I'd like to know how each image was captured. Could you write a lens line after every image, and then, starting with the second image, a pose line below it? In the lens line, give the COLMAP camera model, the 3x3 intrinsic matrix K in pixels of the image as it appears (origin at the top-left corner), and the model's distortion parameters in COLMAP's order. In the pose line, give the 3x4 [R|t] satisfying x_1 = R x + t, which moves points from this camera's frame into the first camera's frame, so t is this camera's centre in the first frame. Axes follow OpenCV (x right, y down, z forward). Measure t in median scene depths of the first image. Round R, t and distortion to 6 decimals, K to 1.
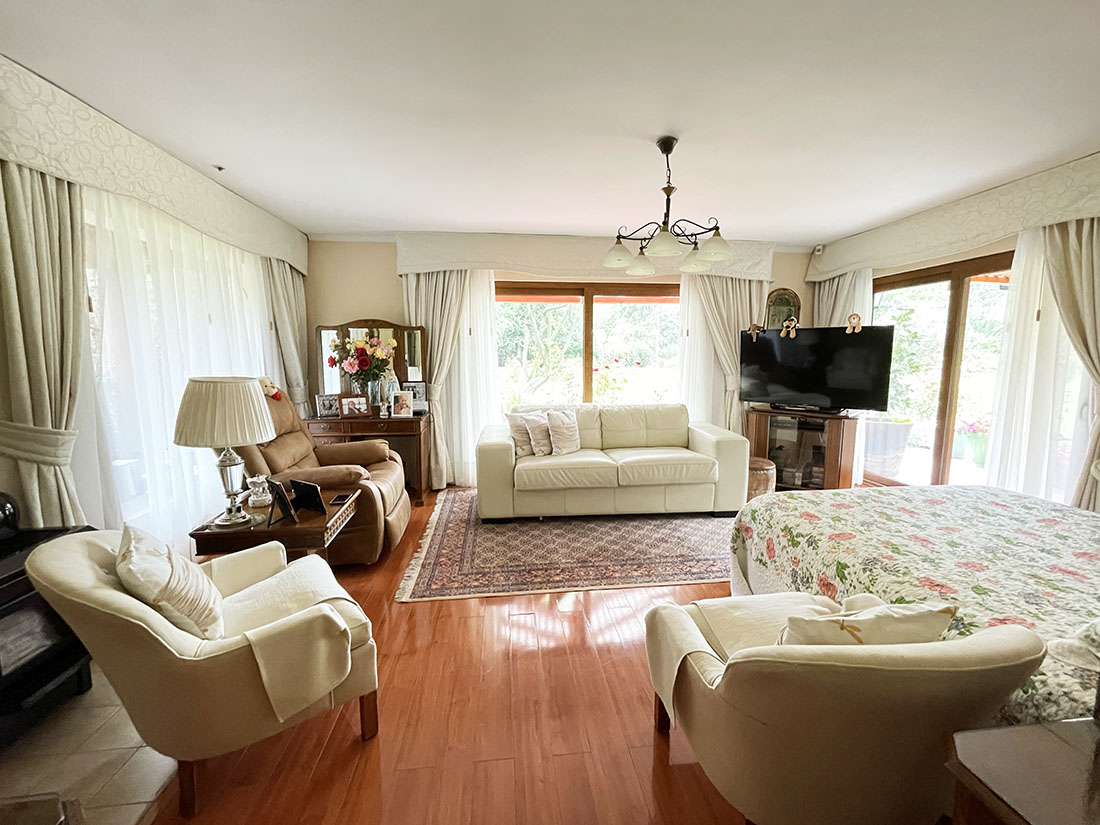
lens RADIAL K [[447.6, 0, 548.8], [0, 447.6, 410.0], [0, 0, 1]] dist [-0.000097, -0.000733]
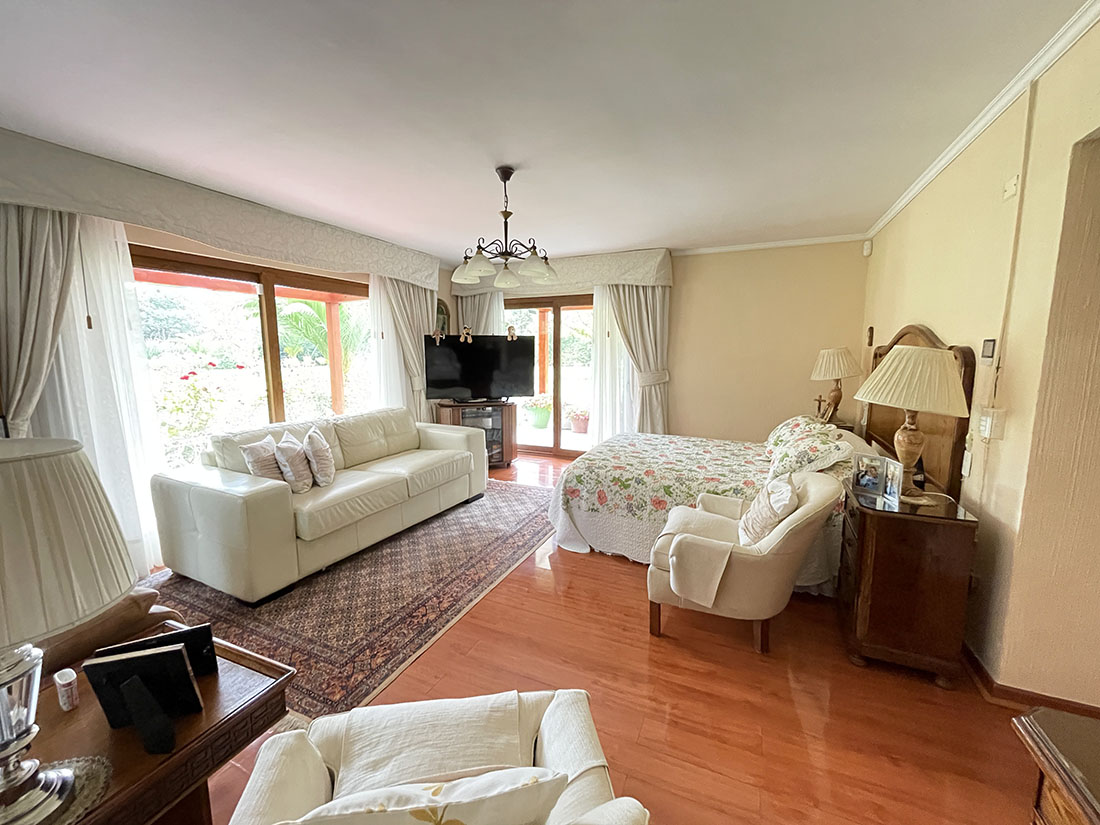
lens RADIAL K [[447.6, 0, 548.8], [0, 447.6, 410.0], [0, 0, 1]] dist [-0.000097, -0.000733]
pose [[0.512986, -0.111909, 0.851071, -0.485939], [0.107274, 0.992051, 0.065787, -0.047492], [-0.851668, 0.057550, 0.520913, 0.250755]]
